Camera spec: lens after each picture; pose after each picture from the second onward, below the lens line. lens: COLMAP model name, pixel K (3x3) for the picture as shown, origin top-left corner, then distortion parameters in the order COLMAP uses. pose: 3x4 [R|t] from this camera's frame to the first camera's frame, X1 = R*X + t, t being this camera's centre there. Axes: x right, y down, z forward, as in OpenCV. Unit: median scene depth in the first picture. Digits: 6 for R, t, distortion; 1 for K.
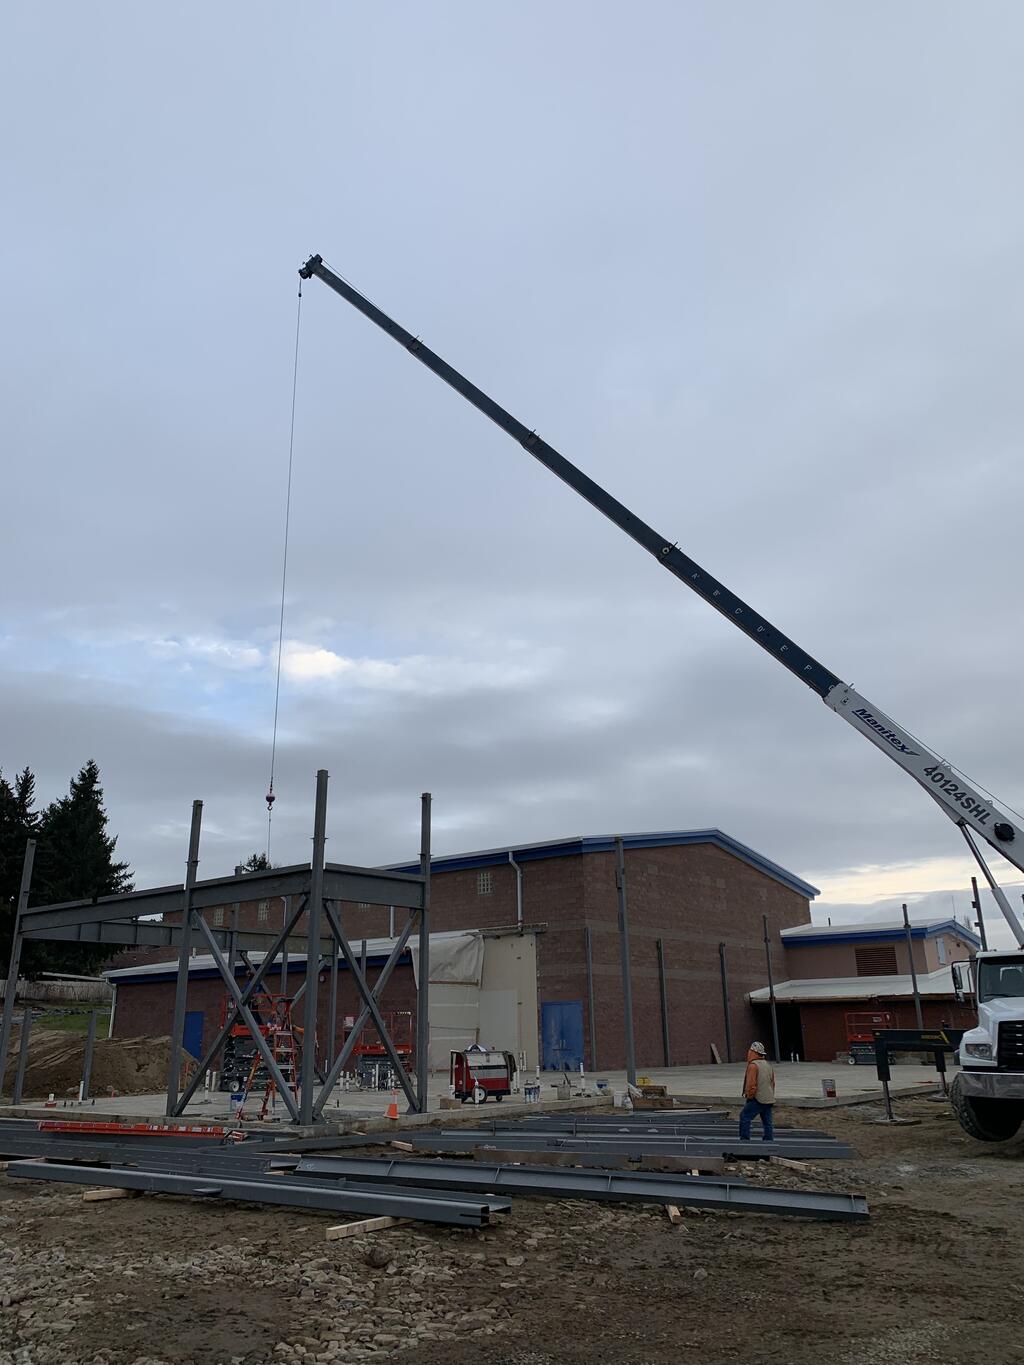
lens RADIAL K [[1051.9, 0, 506.3], [0, 1051.9, 649.5], [0, 0, 1]] dist [0.042723, -0.047473]
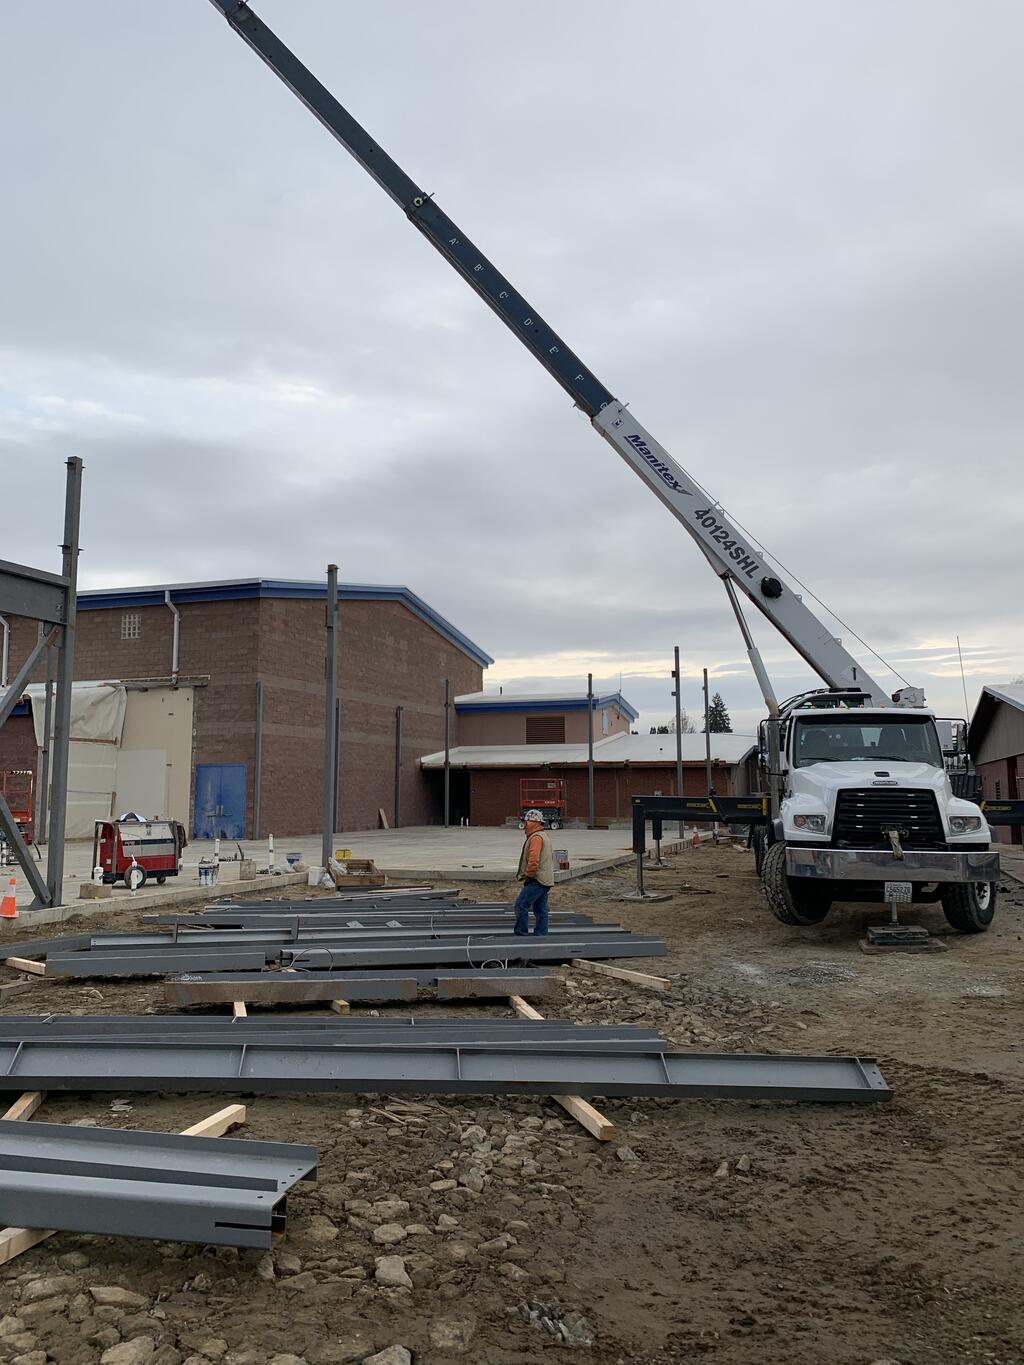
lens RADIAL K [[1051.9, 0, 508.4], [0, 1051.9, 661.1], [0, 0, 1]] dist [0.042723, -0.047473]
pose [[0.940784, 0.050968, 0.335154, -0.019937], [-0.122625, 0.972853, 0.196266, 0.053185], [-0.316052, -0.225742, 0.921494, 0.148799]]
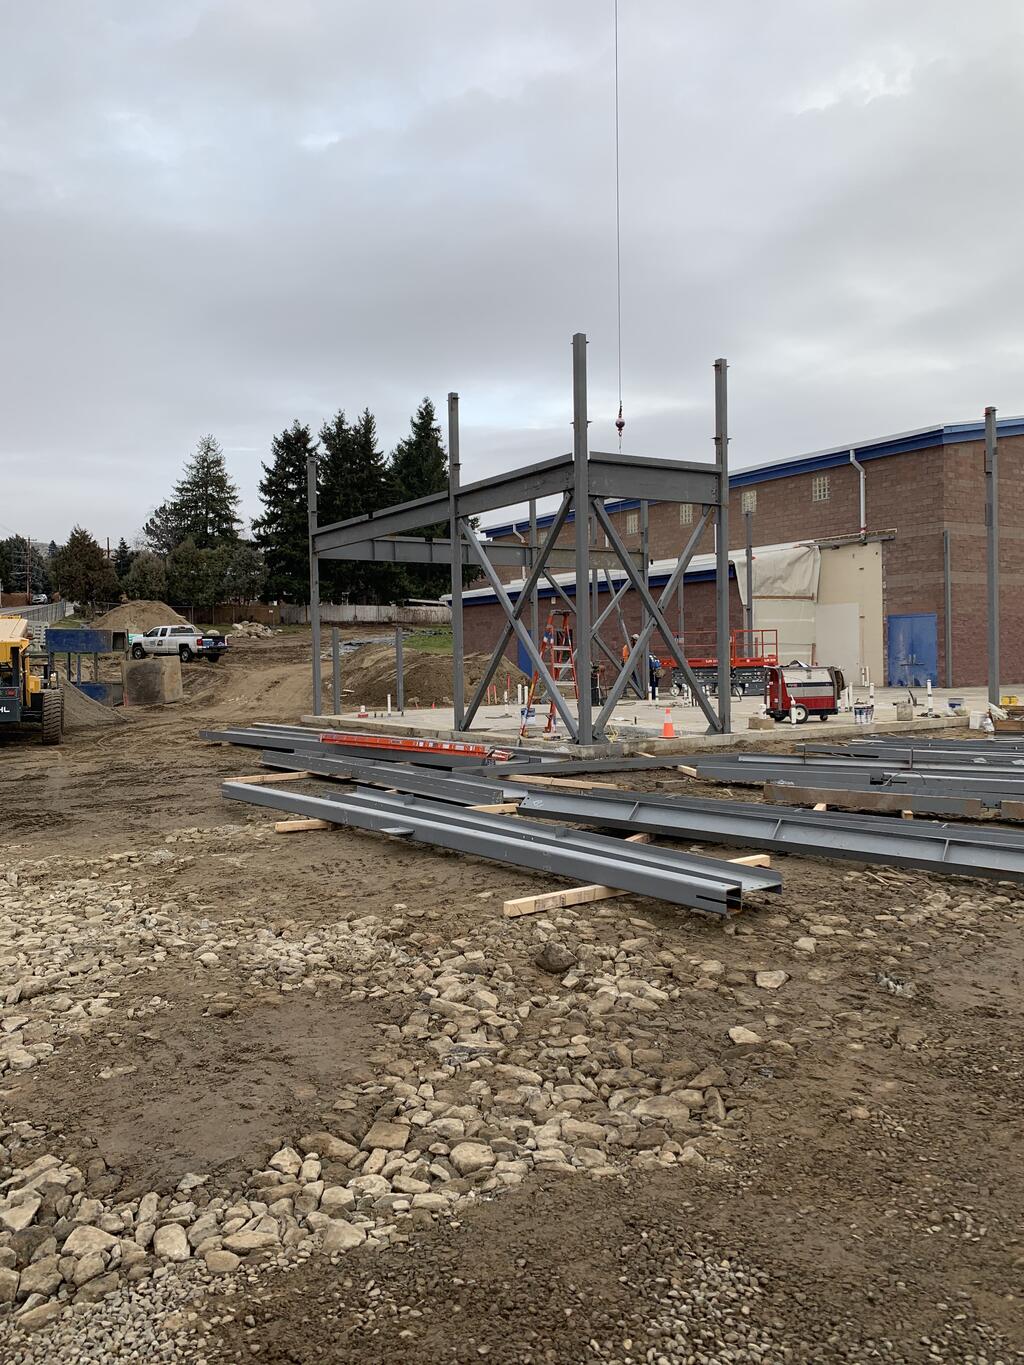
lens RADIAL K [[1051.9, 0, 511.0], [0, 1051.9, 669.0], [0, 0, 1]] dist [0.042723, -0.047473]
pose [[0.948863, 0.000125, -0.315689, 0.013069], [0.112823, 0.933823, 0.339480, 0.037193], [0.294840, -0.357737, 0.886055, 0.099666]]
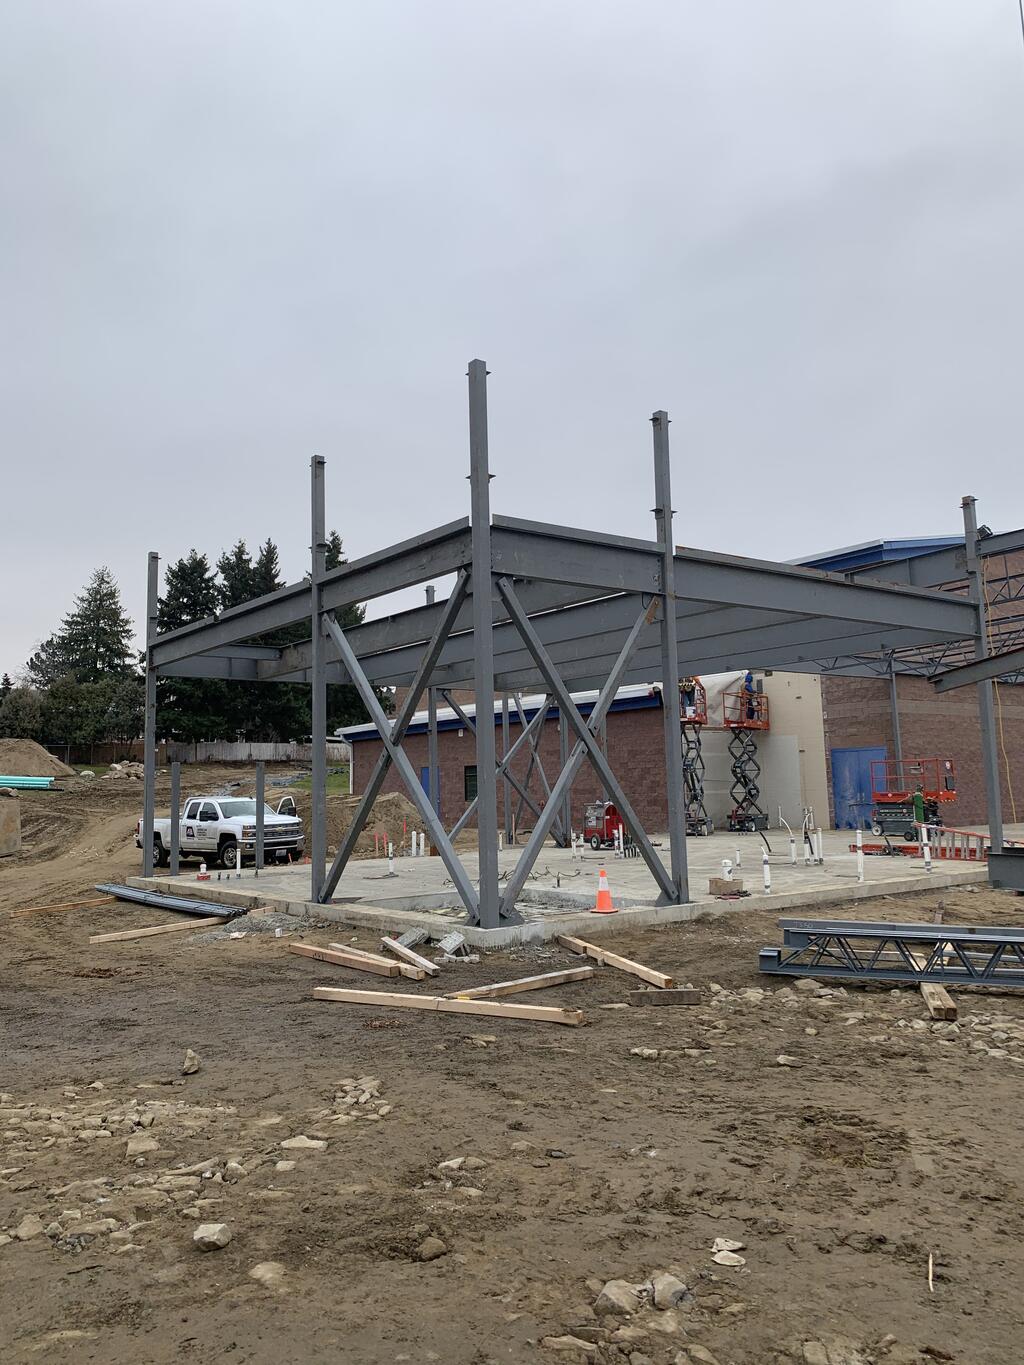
lens RADIAL K [[1051.9, 0, 516.0], [0, 1051.9, 649.0], [0, 0, 1]] dist [0.042723, -0.047473]
pose [[0.972778, -0.042041, -0.227896, -0.012962], [0.089850, 0.974905, 0.203682, 0.076059], [0.213614, -0.218614, 0.952143, 0.205205]]
